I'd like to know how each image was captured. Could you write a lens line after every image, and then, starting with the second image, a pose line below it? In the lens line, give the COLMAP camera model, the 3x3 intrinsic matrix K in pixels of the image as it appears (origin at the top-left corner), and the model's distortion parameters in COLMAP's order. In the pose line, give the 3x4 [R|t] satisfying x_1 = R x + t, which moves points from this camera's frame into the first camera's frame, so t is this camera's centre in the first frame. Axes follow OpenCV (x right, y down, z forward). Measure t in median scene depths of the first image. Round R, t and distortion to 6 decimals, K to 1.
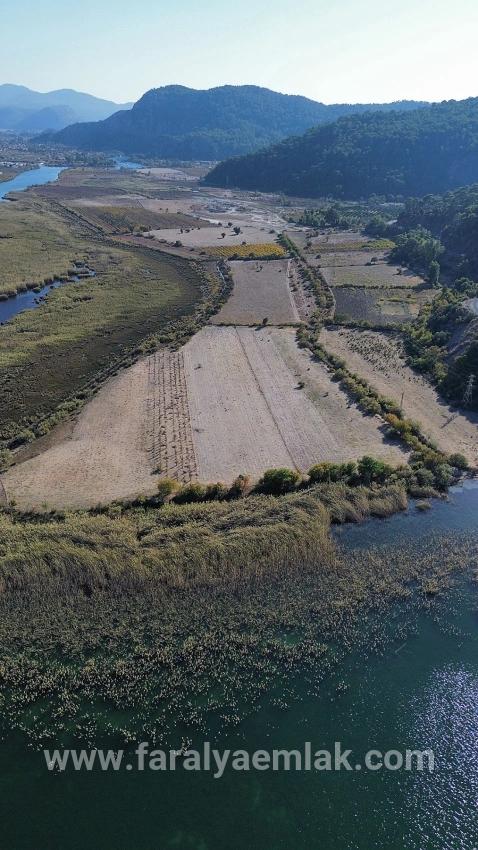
lens RADIAL K [[596.0, 0, 238.4], [0, 596.0, 428.8], [0, 0, 1]] dist [0.086718, -0.106308]
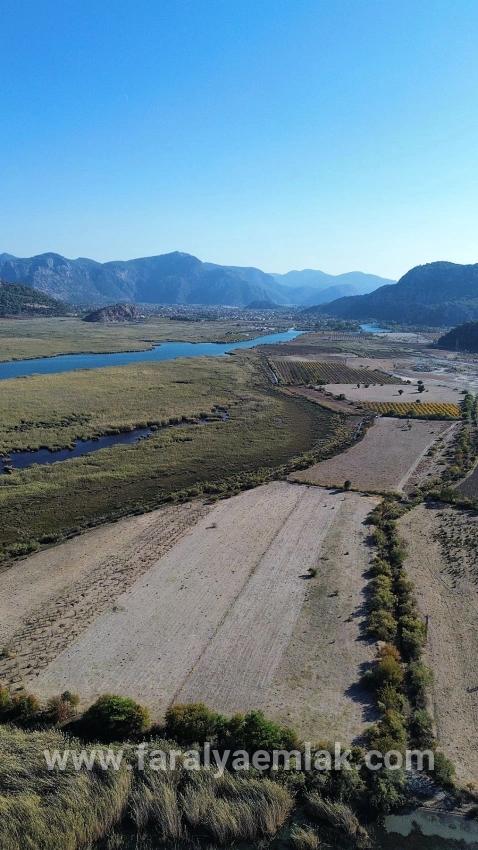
lens RADIAL K [[599.3, 0, 239.0], [0, 599.3, 425.0], [0, 0, 1]] dist [0.078353, -0.086012]
pose [[0.904833, 0.081459, -0.417902, 0.243558], [-0.187436, 0.957509, -0.219192, -0.052933], [0.382289, 0.276662, 0.881654, 0.211889]]
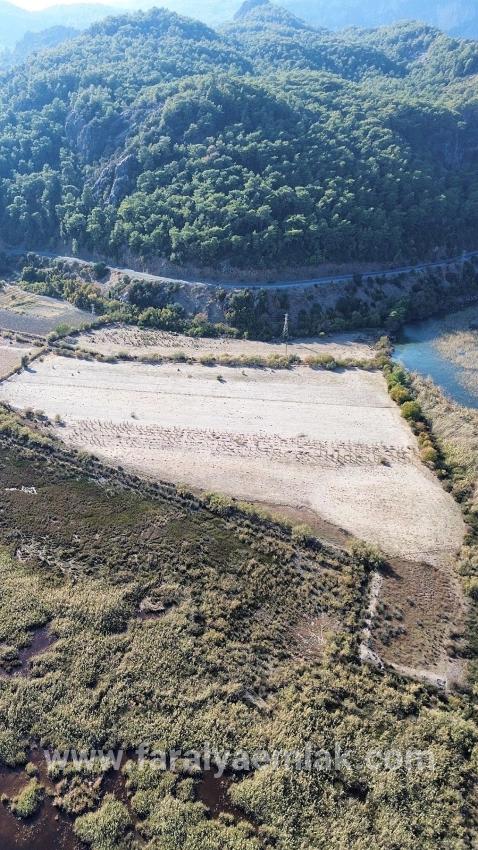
lens RADIAL K [[599.3, 0, 239.0], [0, 599.3, 425.0], [0, 0, 1]] dist [0.078353, -0.086012]
pose [[0.253158, -0.446299, 0.858329, -0.611463], [0.421562, 0.849456, 0.317349, -0.242664], [-0.870745, 0.281499, 0.403189, 0.450689]]
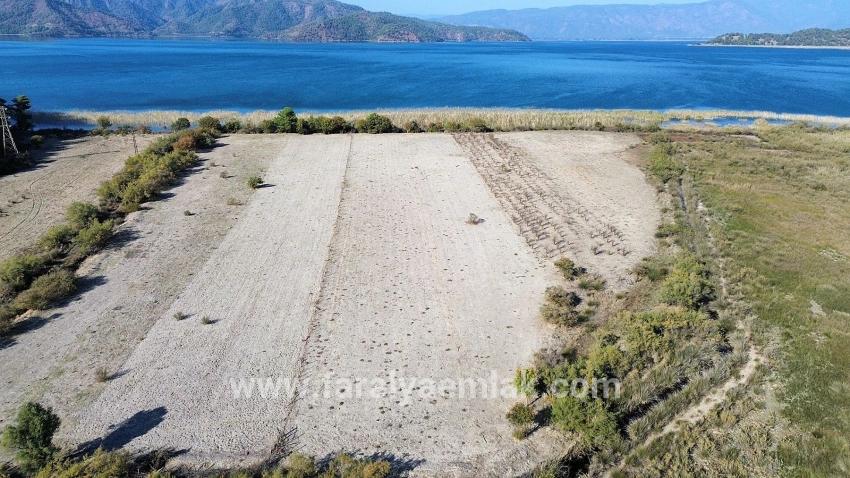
lens RADIAL K [[599.3, 0, 424.9], [0, 599.3, 237.8], [0, 0, 1]] dist [0.078353, -0.086012]
pose [[-0.997667, -0.054592, 0.040989, -0.041692], [-0.009139, 0.701829, 0.712287, -0.305325], [-0.067653, 0.710250, -0.700691, 1.055968]]
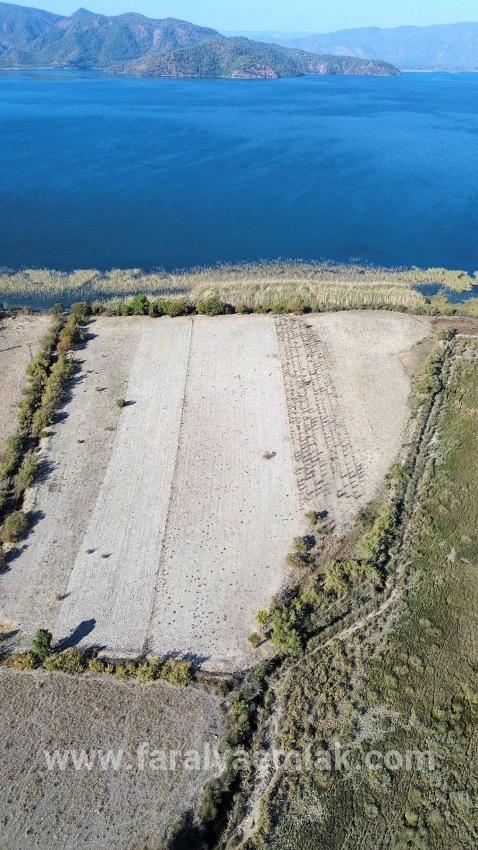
lens RADIAL K [[599.3, 0, 239.0], [0, 599.3, 425.0], [0, 0, 1]] dist [0.078353, -0.086012]
pose [[-0.991579, -0.100624, 0.081518, -0.067556], [0.016172, 0.528333, 0.848883, -0.501322], [-0.128486, 0.843053, -0.522257, 1.055016]]
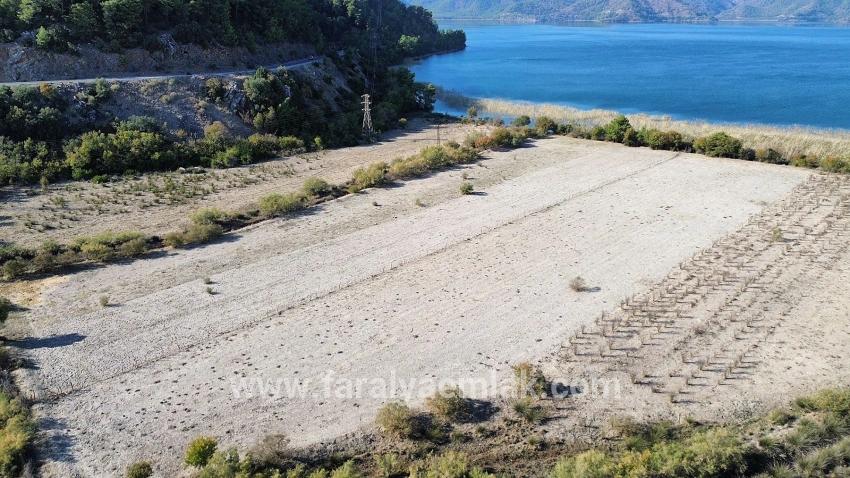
lens RADIAL K [[599.3, 0, 424.9], [0, 599.3, 237.8], [0, 0, 1]] dist [0.078353, -0.086012]
pose [[-0.627531, -0.300115, 0.718426, -0.191835], [0.330248, 0.733009, 0.594672, -0.276794], [-0.705082, 0.610434, -0.360873, 0.952654]]
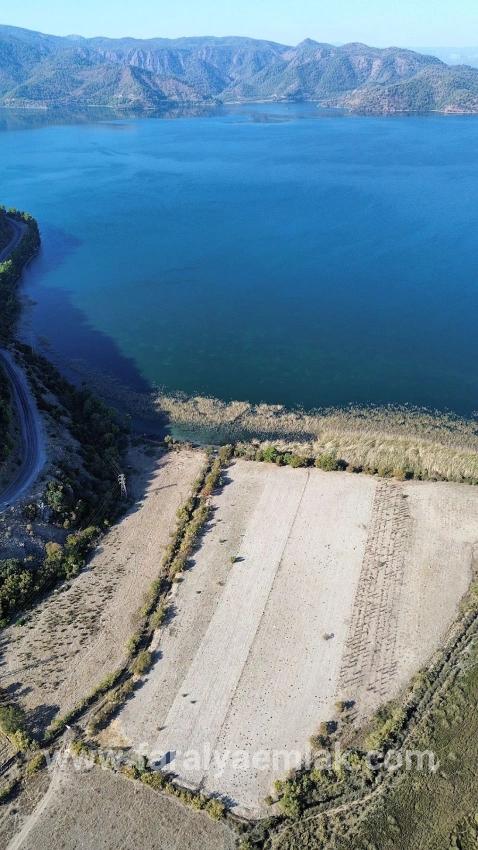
lens RADIAL K [[599.3, 0, 239.0], [0, 599.3, 425.0], [0, 0, 1]] dist [0.078353, -0.086012]
pose [[-0.908158, -0.233122, 0.347712, -0.139802], [0.167717, 0.558414, 0.812431, -0.742871], [-0.383563, 0.796133, -0.468030, 0.981160]]
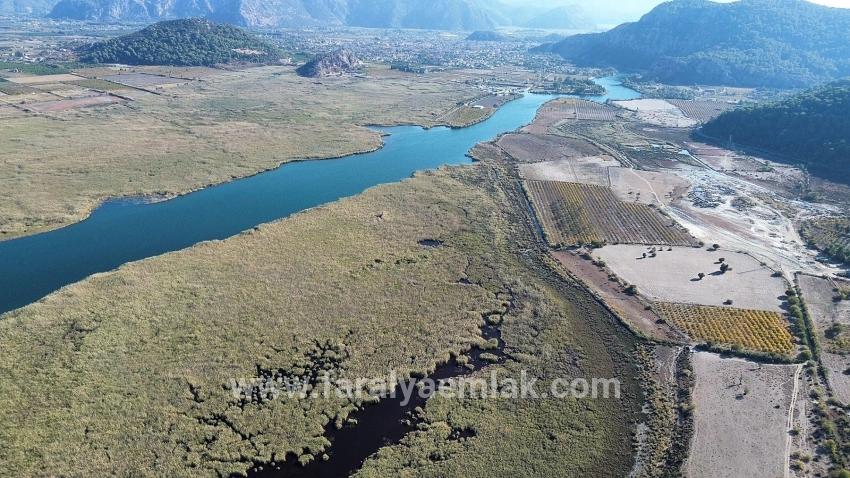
lens RADIAL K [[599.3, 0, 424.9], [0, 599.3, 237.8], [0, 0, 1]] dist [0.078353, -0.086012]
pose [[0.886221, 0.164227, -0.433176, -0.018013], [-0.209412, 0.976083, -0.058374, -0.445303], [0.413229, 0.142445, 0.899417, 0.303511]]
